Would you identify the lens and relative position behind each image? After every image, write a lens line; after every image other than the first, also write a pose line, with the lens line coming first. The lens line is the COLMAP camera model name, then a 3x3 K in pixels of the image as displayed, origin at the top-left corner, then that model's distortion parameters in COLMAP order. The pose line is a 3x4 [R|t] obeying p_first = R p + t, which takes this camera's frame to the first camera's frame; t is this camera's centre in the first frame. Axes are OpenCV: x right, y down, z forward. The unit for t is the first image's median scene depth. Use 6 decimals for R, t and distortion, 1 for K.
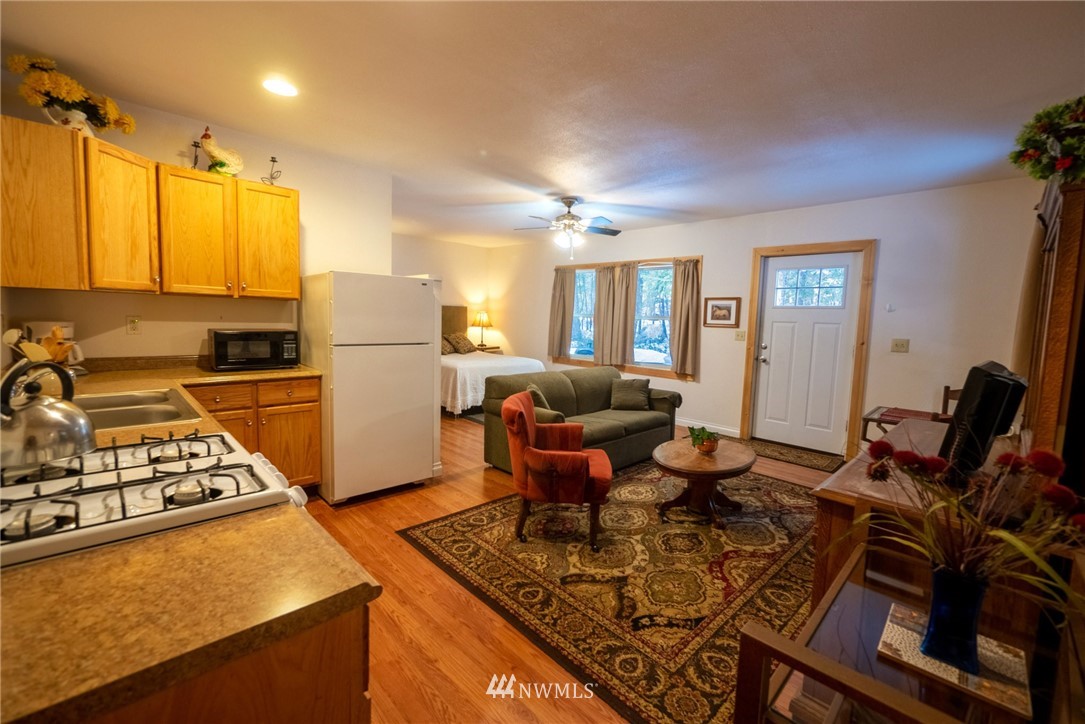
lens RADIAL K [[452.8, 0, 539.5], [0, 452.8, 359.9], [0, 0, 1]] dist [-0.002310, -0.000053]
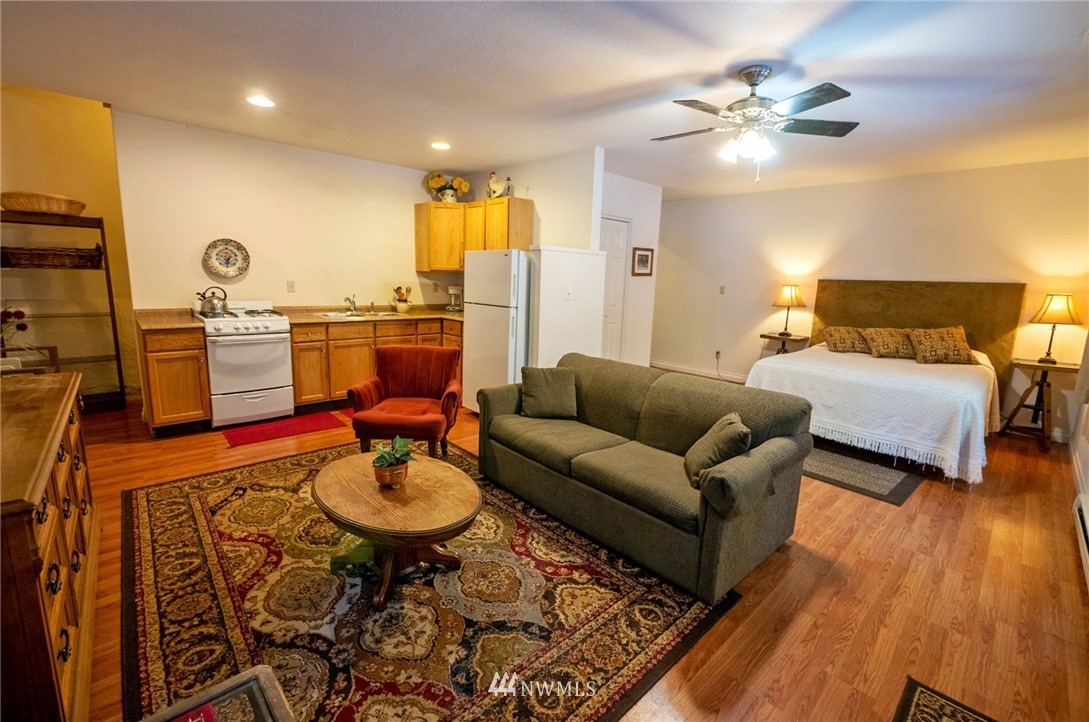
lens RADIAL K [[457.5, 0, 542.0], [0, 457.5, 356.1], [0, 0, 1]] dist [-0.002904, 0.000026]
pose [[-0.017372, 0.135358, -0.990644, 1.259637], [-0.131396, 0.981892, 0.136466, -0.115502], [0.991178, 0.132538, 0.000728, 1.517741]]
